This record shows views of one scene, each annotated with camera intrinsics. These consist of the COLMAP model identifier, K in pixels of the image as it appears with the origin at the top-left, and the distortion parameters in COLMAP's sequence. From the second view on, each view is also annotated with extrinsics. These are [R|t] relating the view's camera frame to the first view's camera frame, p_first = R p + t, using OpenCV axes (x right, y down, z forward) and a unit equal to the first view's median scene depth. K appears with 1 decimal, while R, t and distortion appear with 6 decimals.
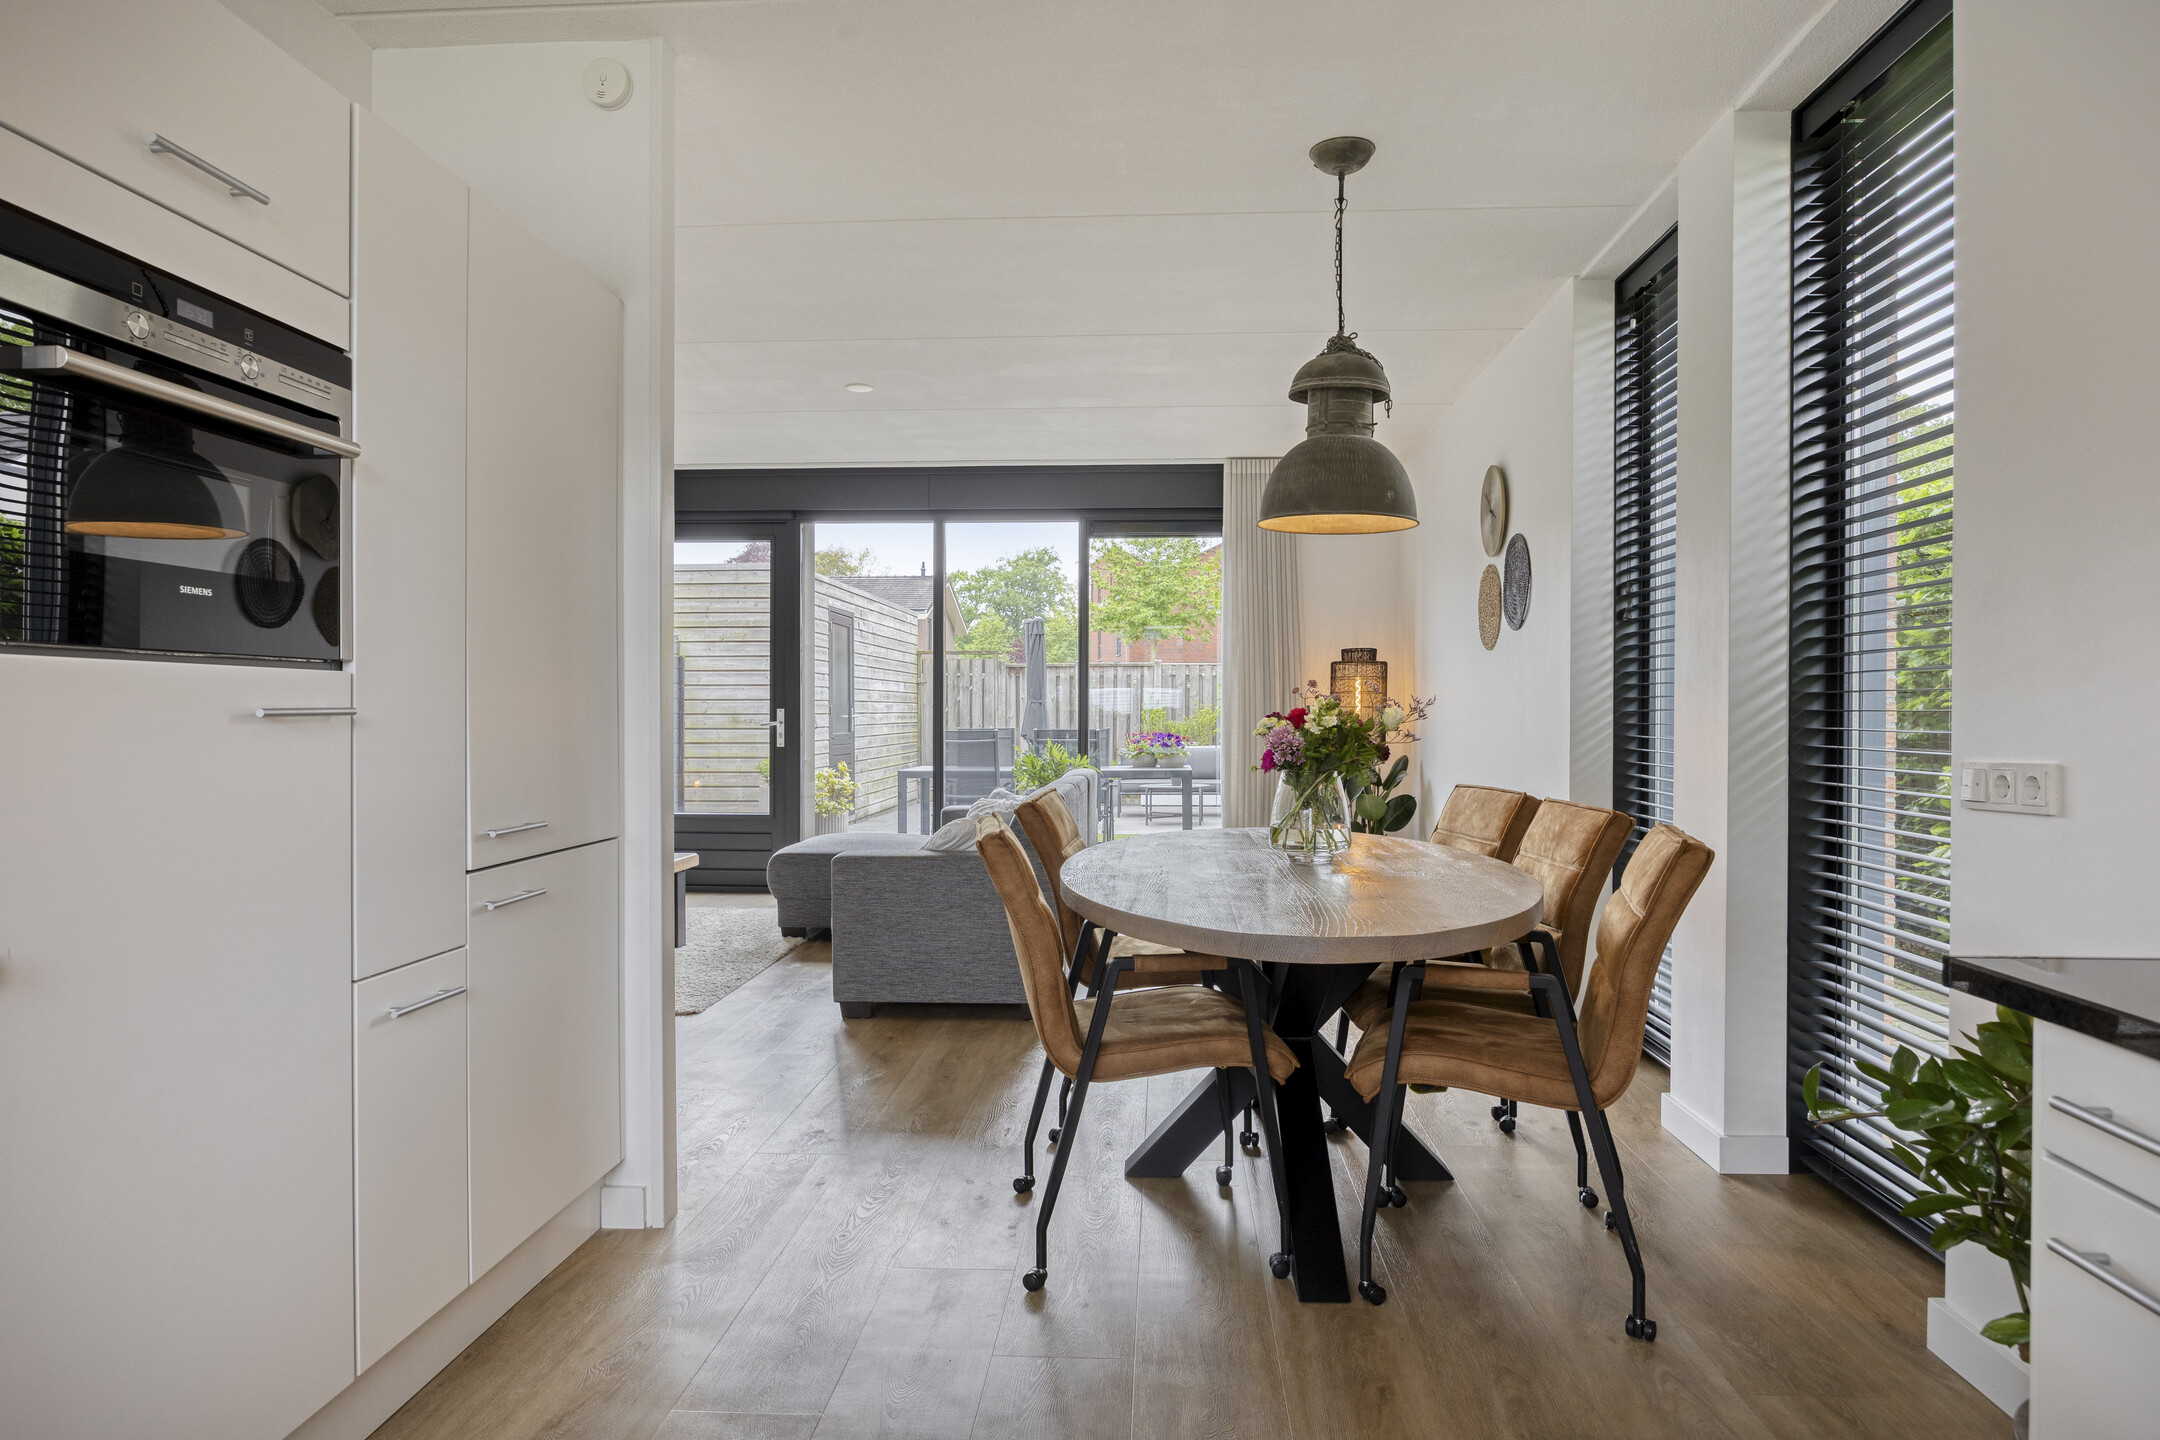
lens RADIAL K [[1303.0, 0, 1080.0], [0, 1303.0, 720.0], [0, 0, 1]] dist [-0.001464, -0.000502]
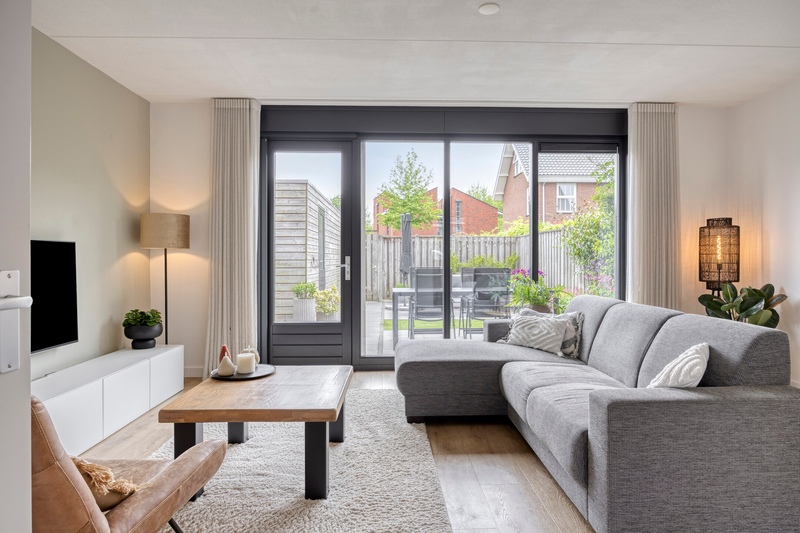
lens RADIAL K [[505.3, 0, 402.6], [0, 505.3, 257.0], [0, 0, 1]] dist [-0.002143, 0.000327]
pose [[0.994955, -0.002207, 0.100294, -0.160169], [0.003277, 0.999940, -0.010499, -0.000745], [-0.100265, 0.010775, 0.994902, 0.264864]]
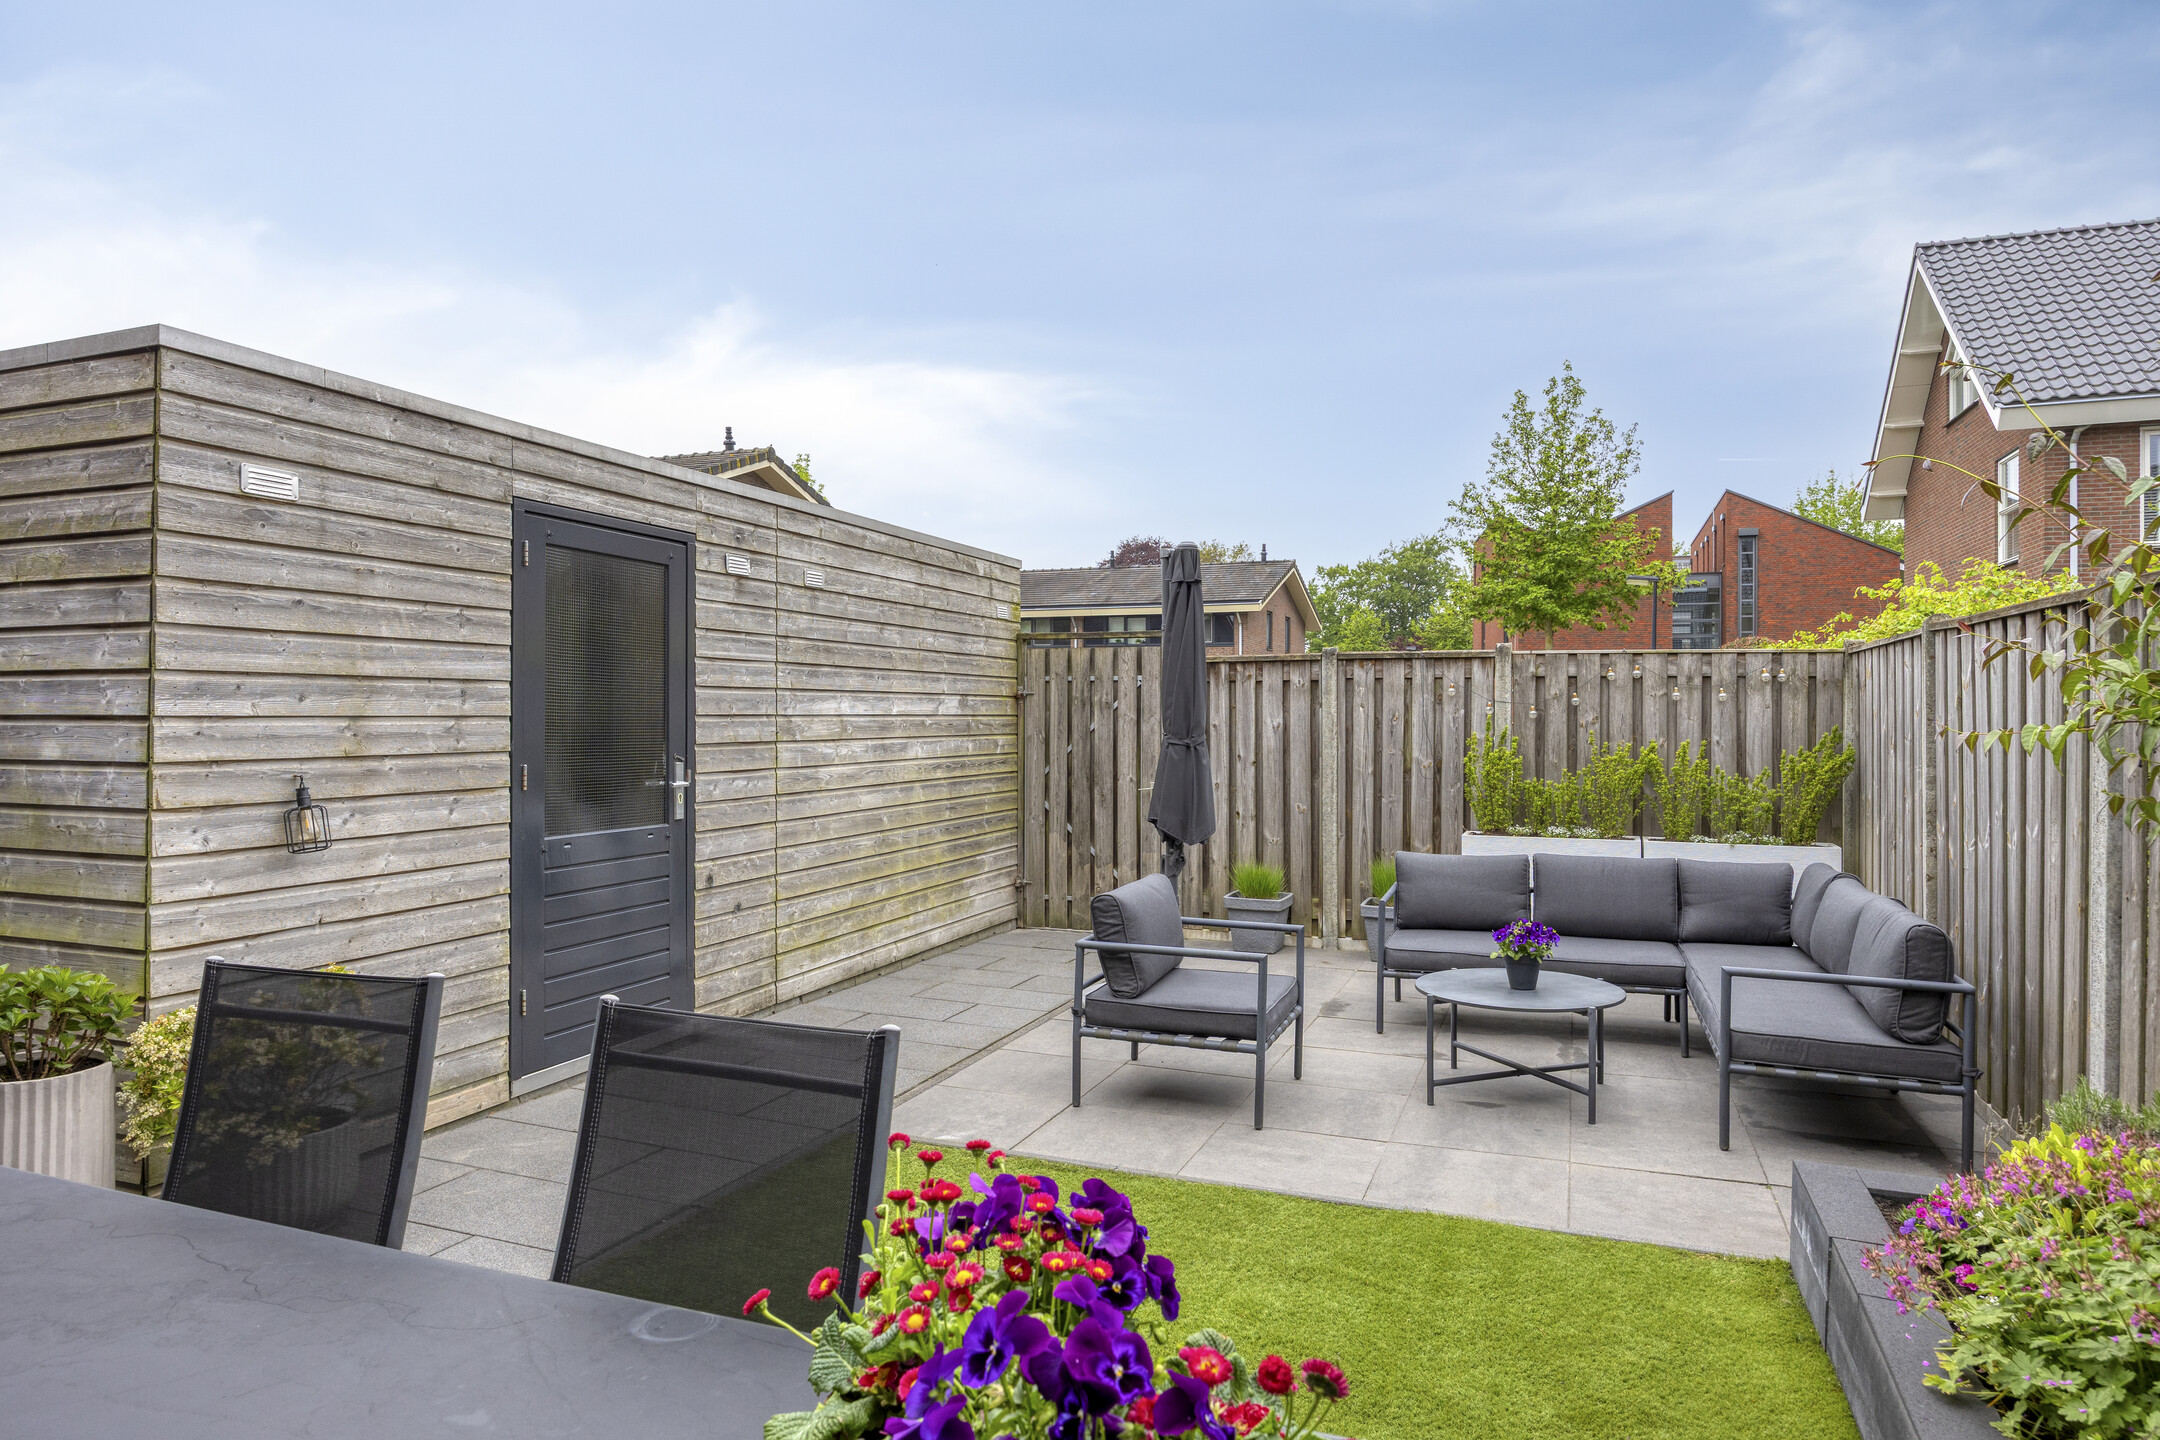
lens RADIAL K [[1286.8, 0, 1084.8], [0, 1286.8, 711.3], [0, 0, 1]] dist [-0.004468, -0.001249]
pose [[0.954655, 0.001979, -0.297708, 0.079946], [-0.004598, 0.999957, -0.008095, -0.027204], [0.297679, 0.009097, 0.954623, 0.783503]]
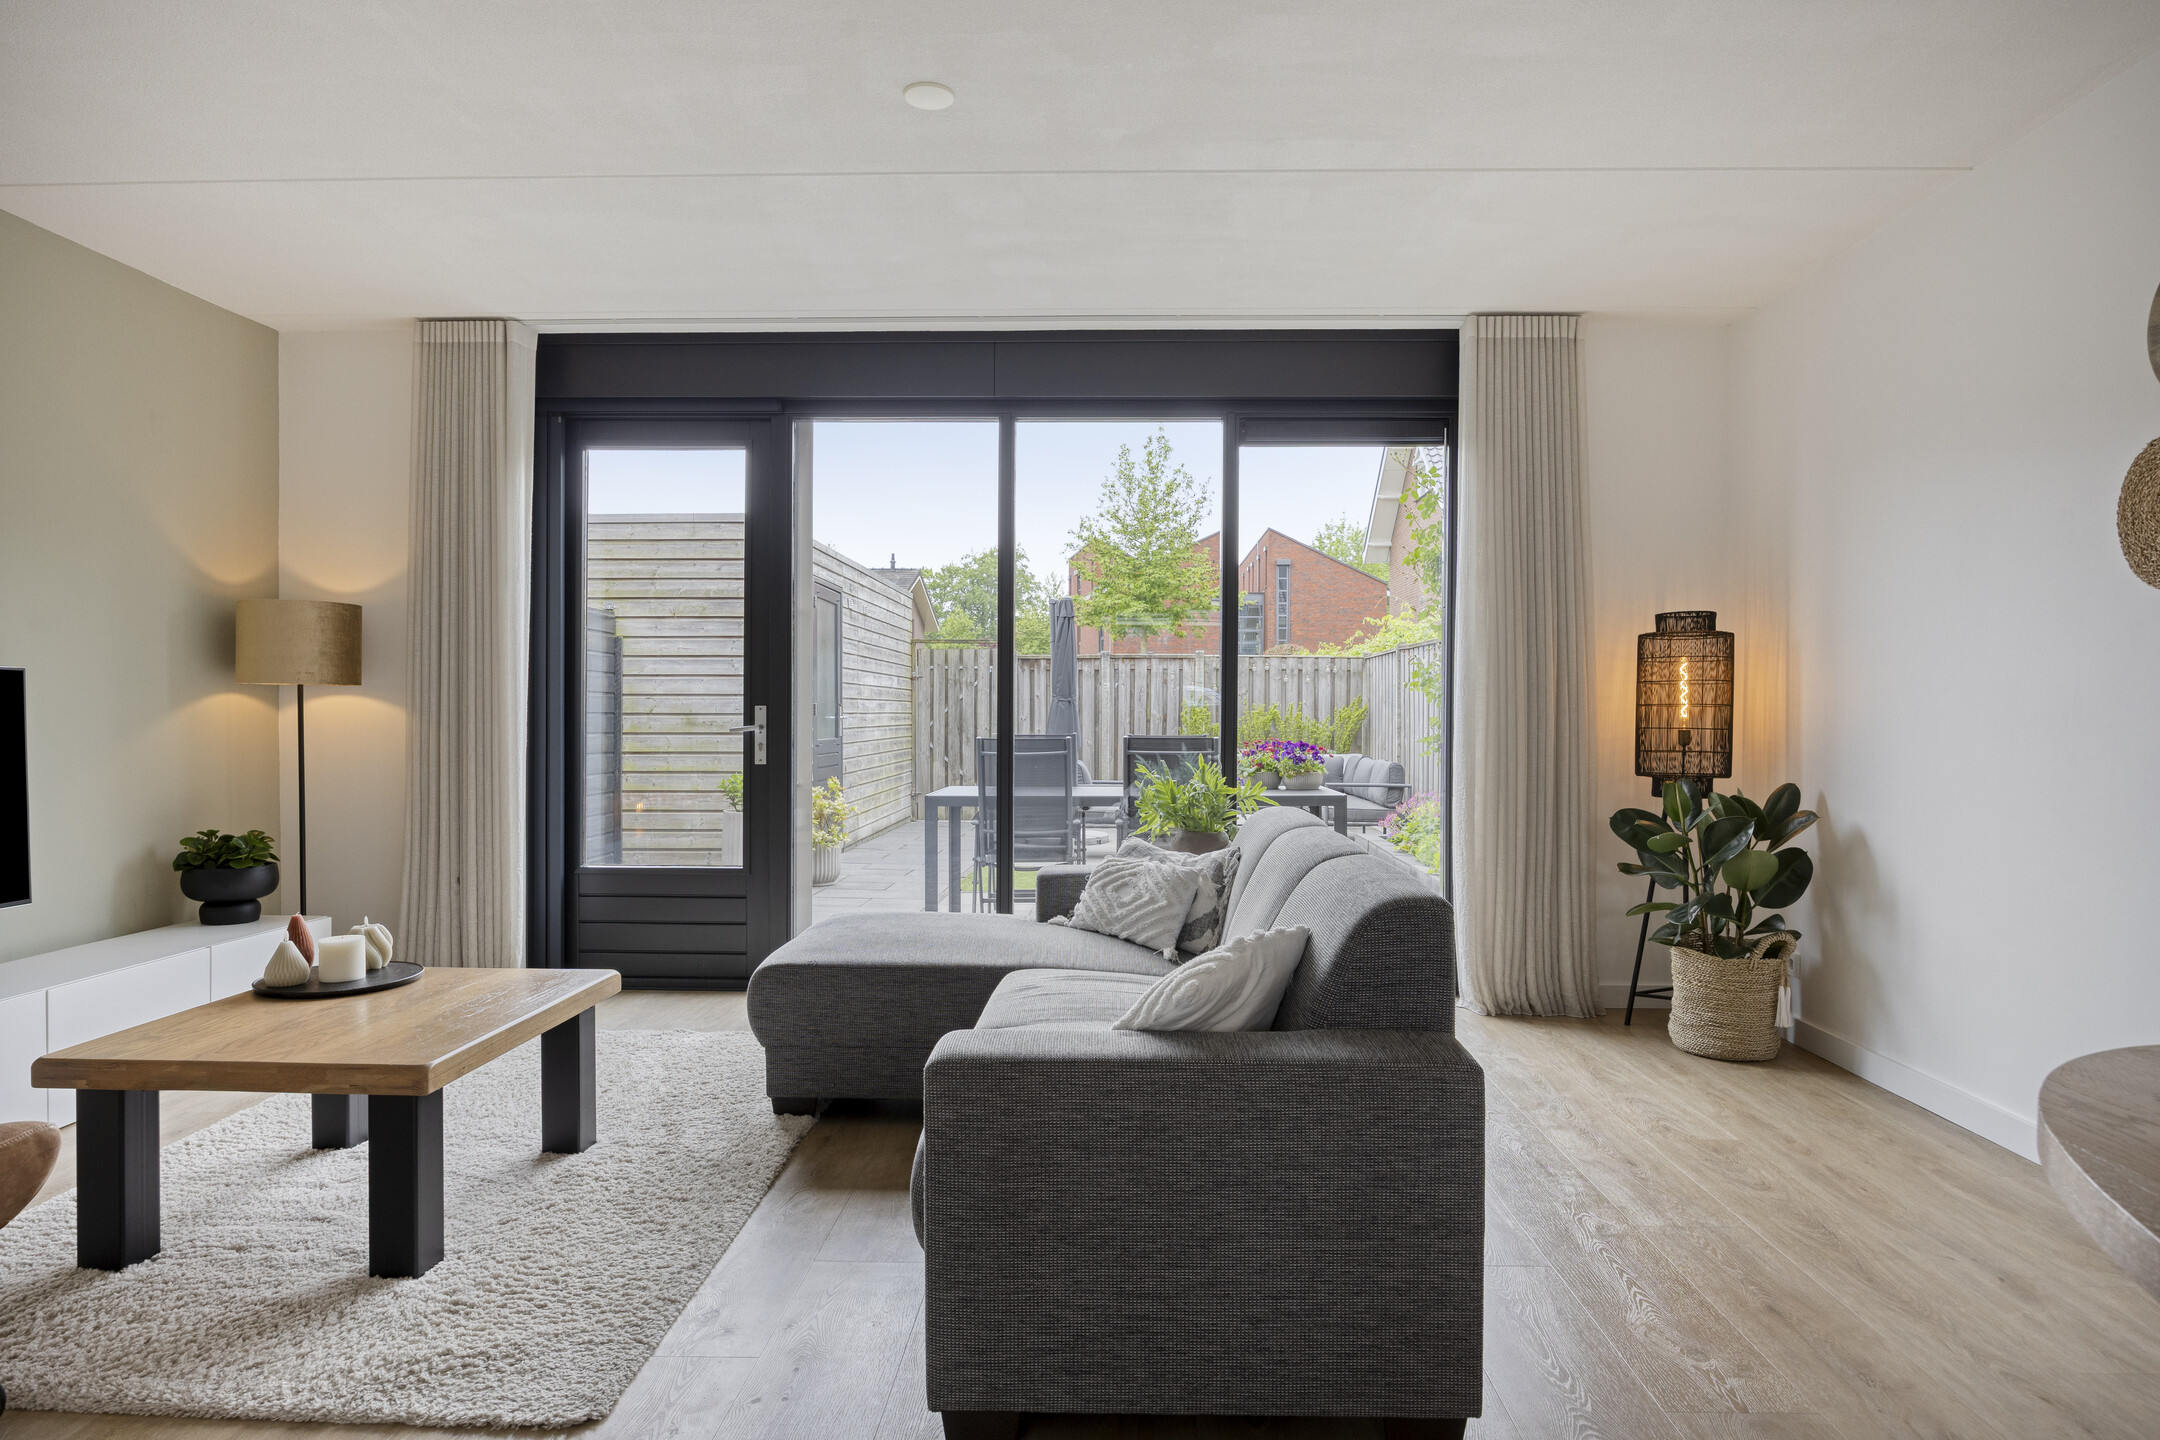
lens RADIAL K [[1303.0, 0, 1080.0], [0, 1303.0, 720.0], [0, 0, 1]] dist [-0.001464, -0.000502]
pose [[0.999500, 0.002912, 0.031485, -0.064742], [-0.002878, 0.999995, -0.001126, -0.000892], [-0.031488, 0.001035, 0.999504, 0.245340]]
